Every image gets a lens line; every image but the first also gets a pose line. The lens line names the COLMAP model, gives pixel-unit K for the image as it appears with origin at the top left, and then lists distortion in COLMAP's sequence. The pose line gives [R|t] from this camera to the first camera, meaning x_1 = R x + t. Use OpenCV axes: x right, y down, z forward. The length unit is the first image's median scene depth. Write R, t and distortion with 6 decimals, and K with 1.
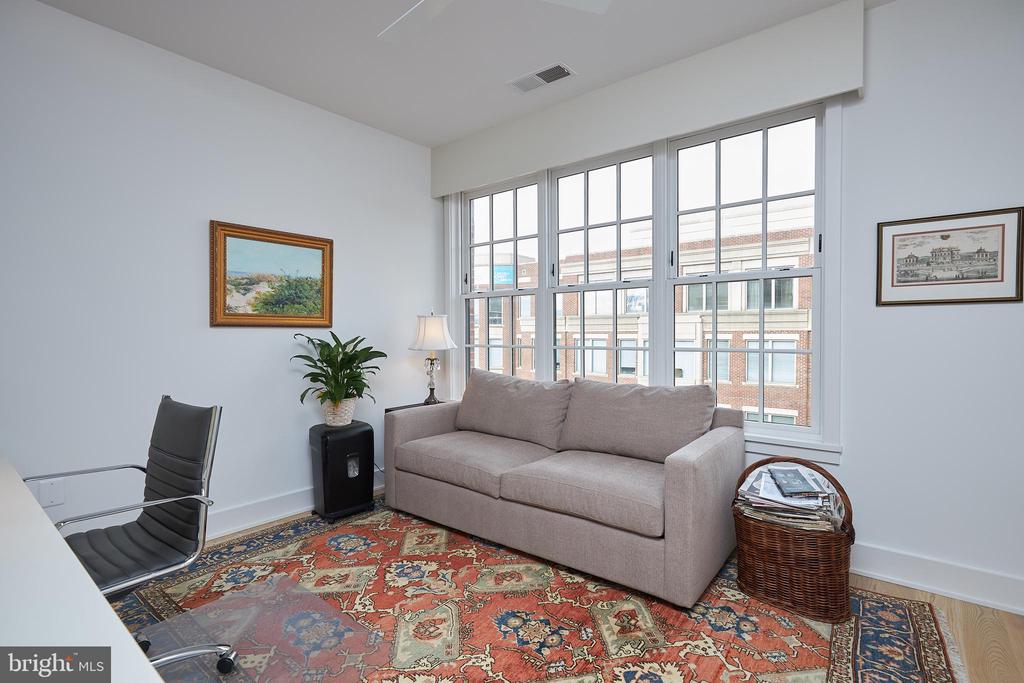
lens RADIAL K [[487.6, 0, 512.0], [0, 487.6, 341.5], [0, 0, 1]] dist [-0.000640, 0.000022]
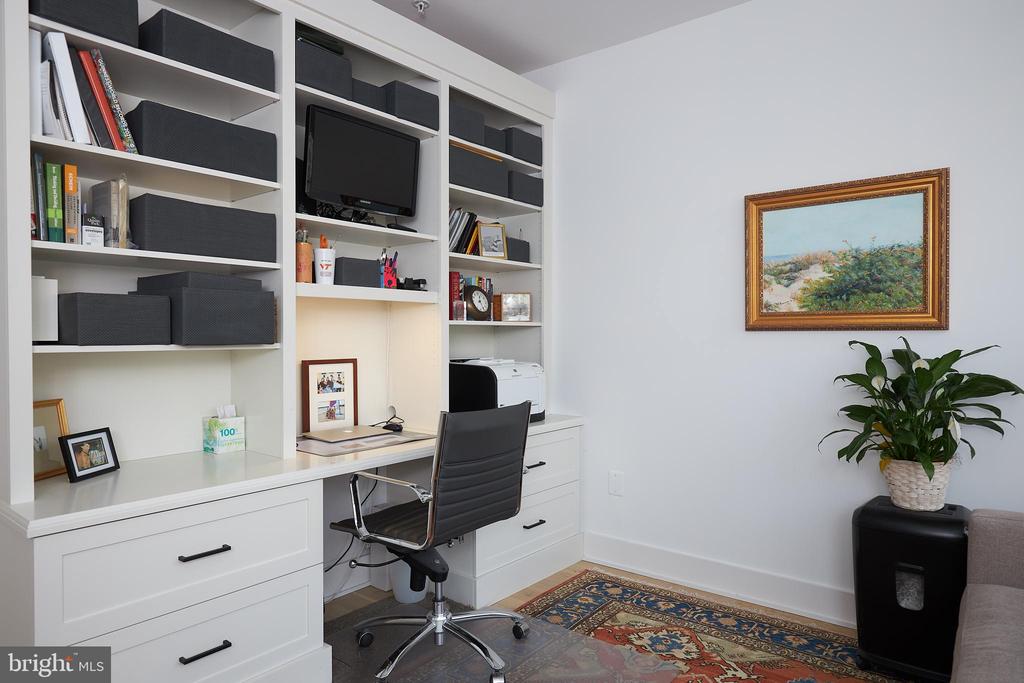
lens RADIAL K [[641.4, 0, 512.0], [0, 641.4, 341.5], [0, 0, 1]] dist [0.000660, -0.000182]
pose [[0.002542, 0.011475, -0.999931, 0.397456], [-0.012534, 0.999856, 0.011442, -0.019840], [0.999918, 0.012504, 0.002685, 0.589296]]
